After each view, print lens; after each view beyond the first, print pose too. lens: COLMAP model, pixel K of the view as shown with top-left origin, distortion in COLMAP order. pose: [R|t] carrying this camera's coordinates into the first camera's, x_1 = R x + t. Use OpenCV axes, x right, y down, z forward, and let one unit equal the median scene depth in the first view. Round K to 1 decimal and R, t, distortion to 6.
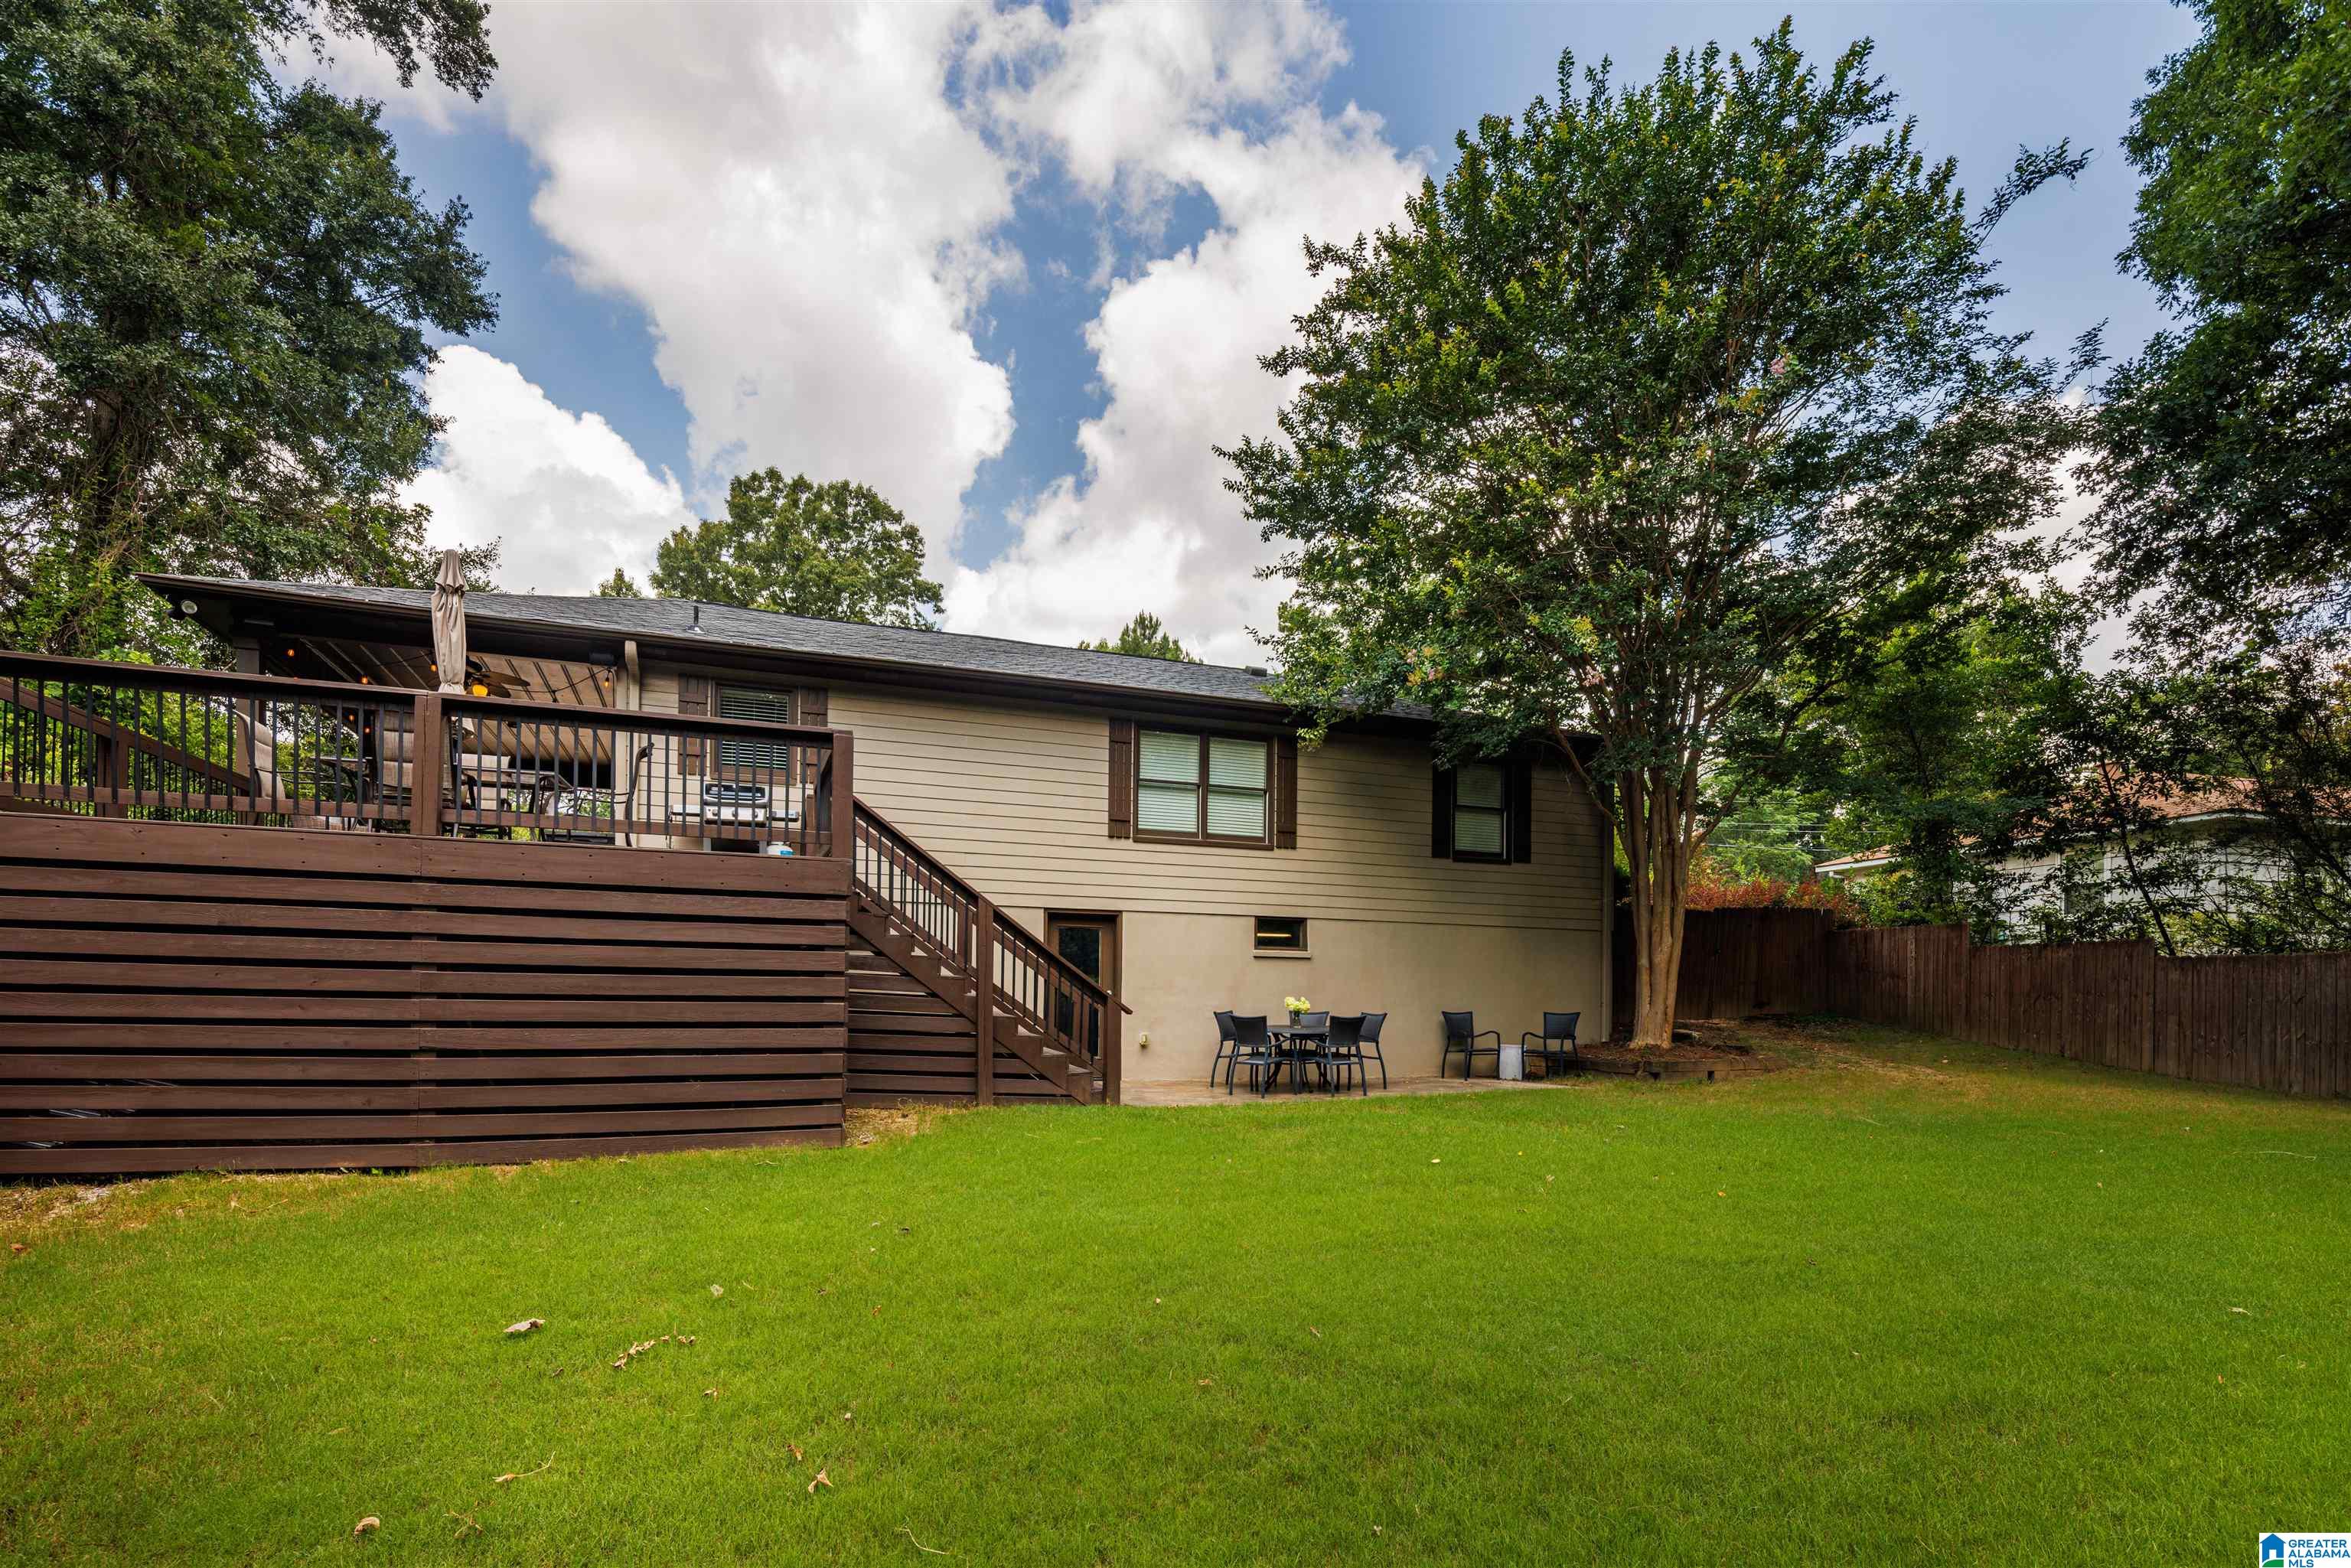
lens RADIAL K [[1092.8, 0, 1127.2], [0, 1092.8, 986.5], [0, 0, 1]] dist [-0.000590, -0.000156]
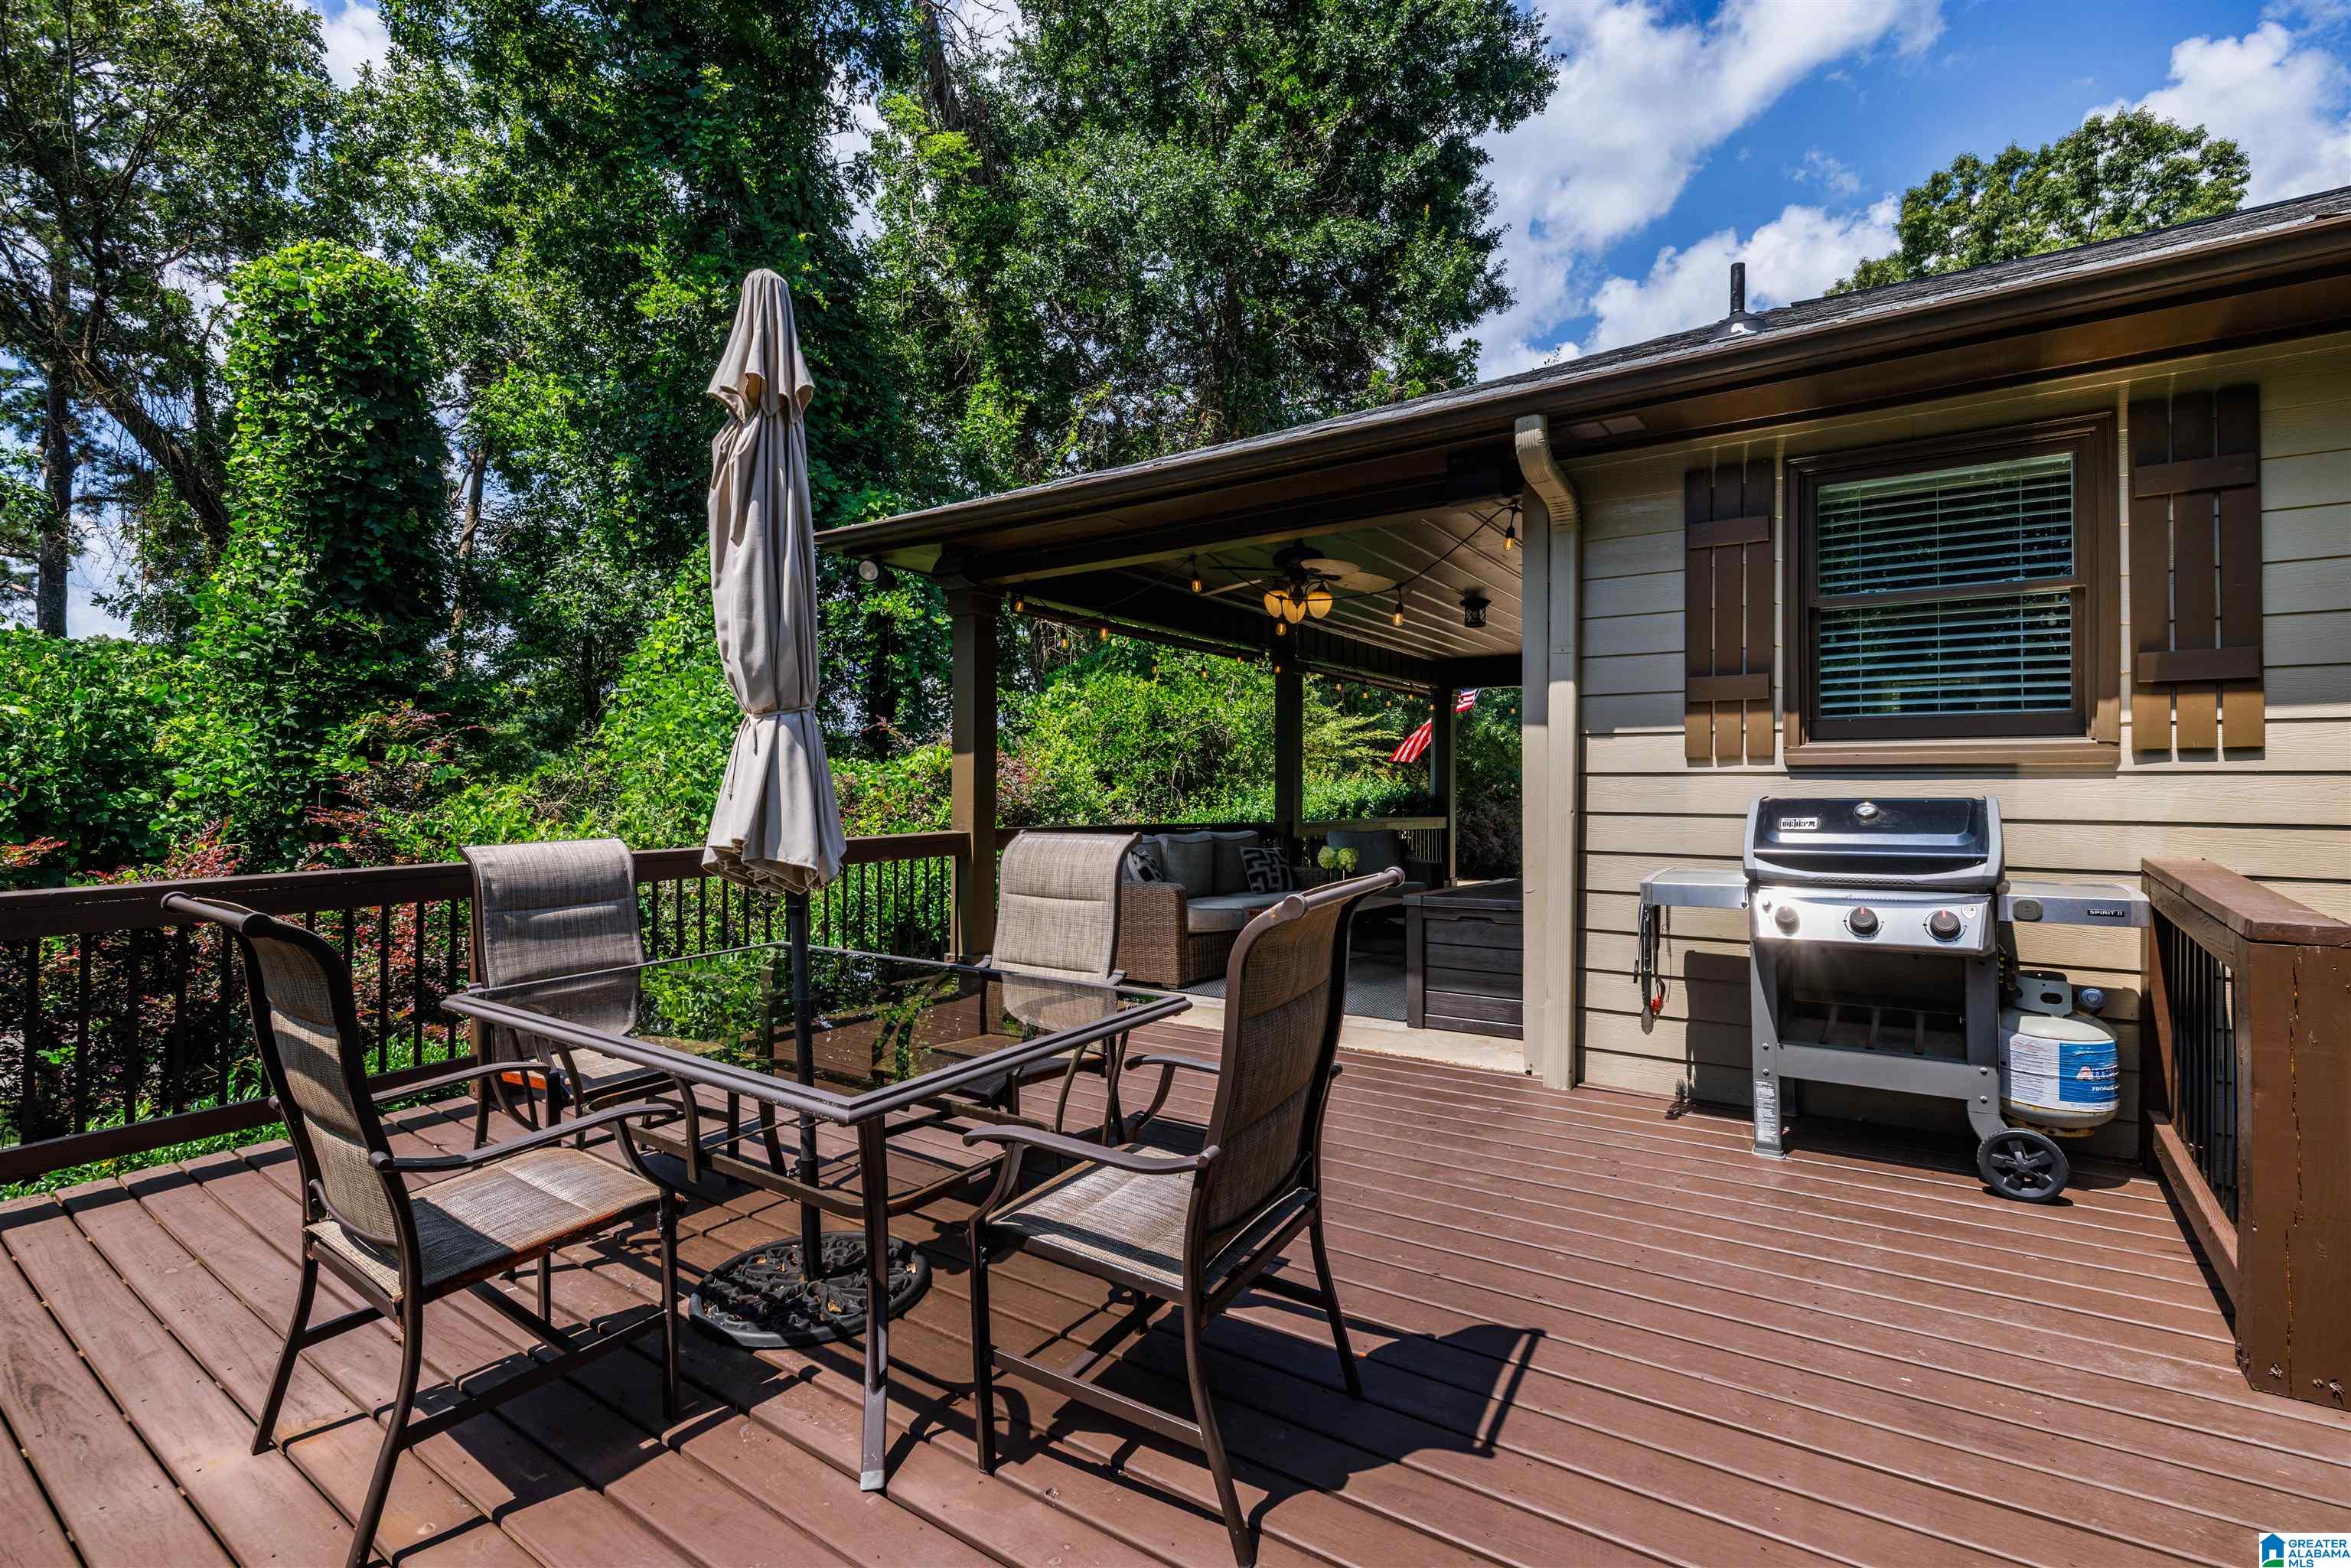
lens RADIAL K [[1099.9, 0, 1175.5], [0, 1099.9, 784.0], [0, 0, 1]] dist [-0.000904, 0.000564]
pose [[0.588386, -0.013212, -0.808472, -0.179018], [-0.001385, 0.999849, -0.017348, -0.148815], [0.808579, 0.011327, 0.588278, 0.553032]]
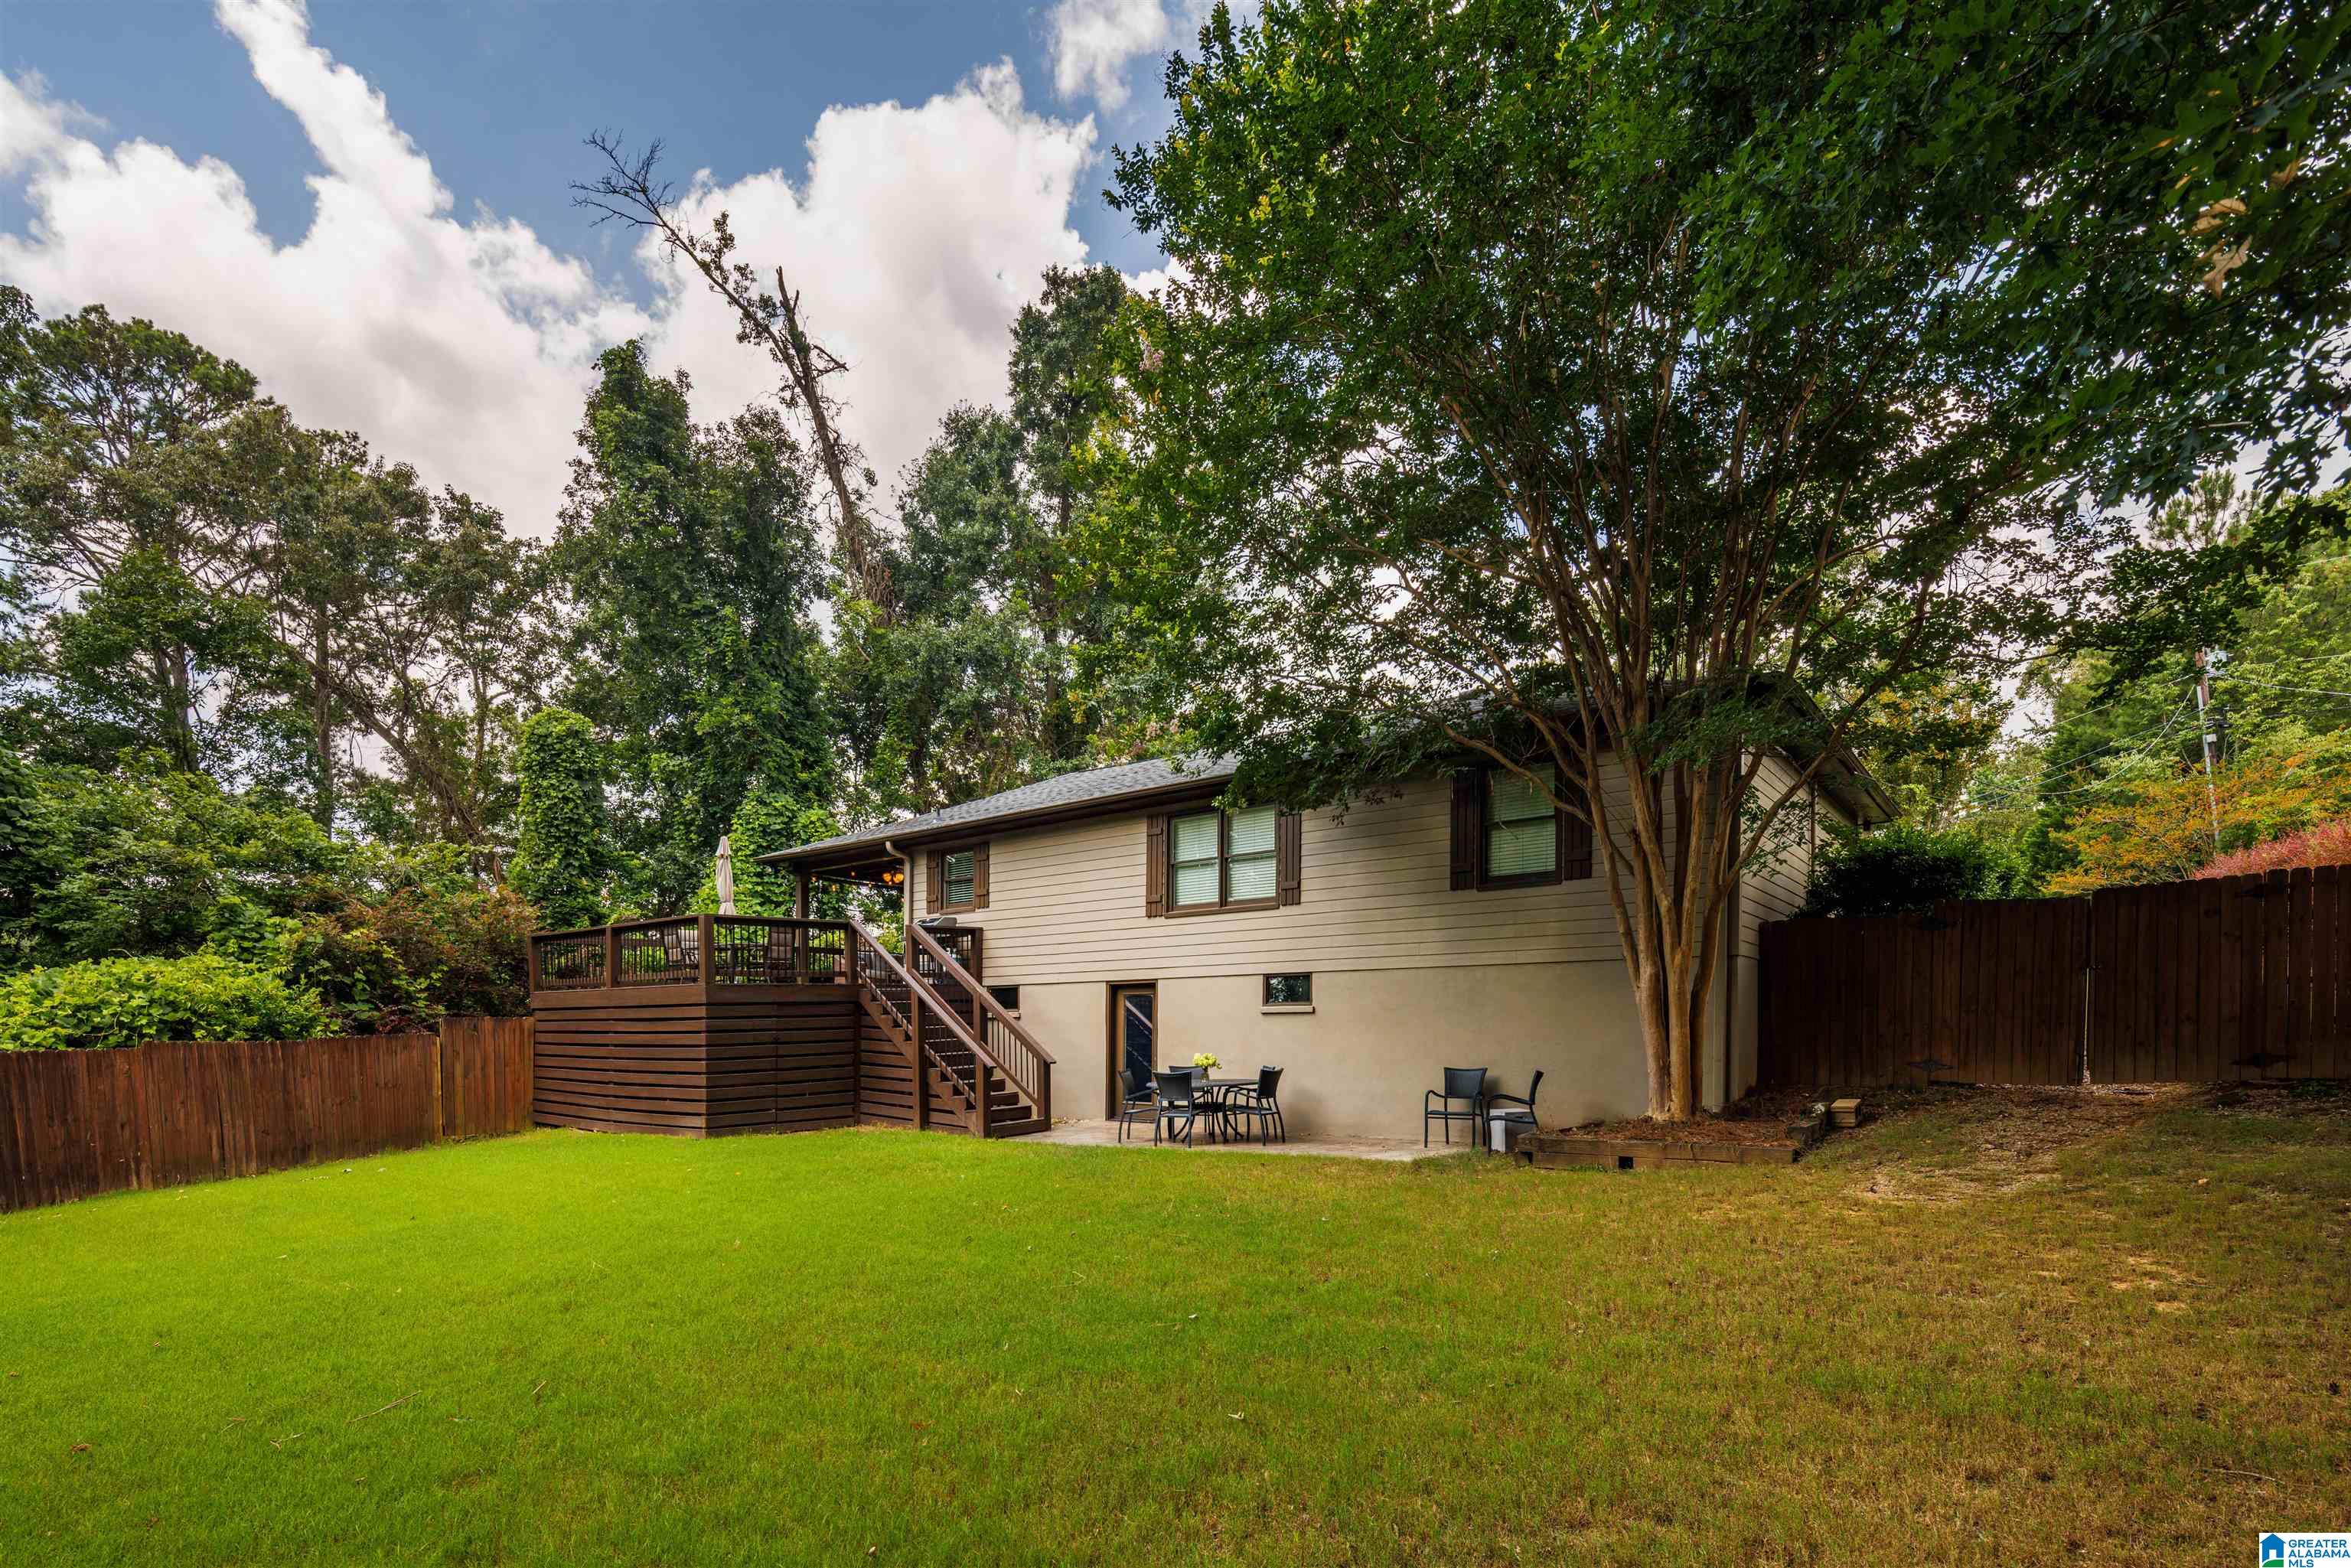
lens RADIAL K [[1097.7, 0, 1174.8], [0, 1097.7, 1035.9], [0, 0, 1]] dist [-0.000850, 0.000128]
pose [[0.547578, -0.015637, -0.836608, 0.933602], [0.018676, 0.999805, -0.006463, -0.000862], [0.836546, -0.012086, 0.547763, 0.353621]]
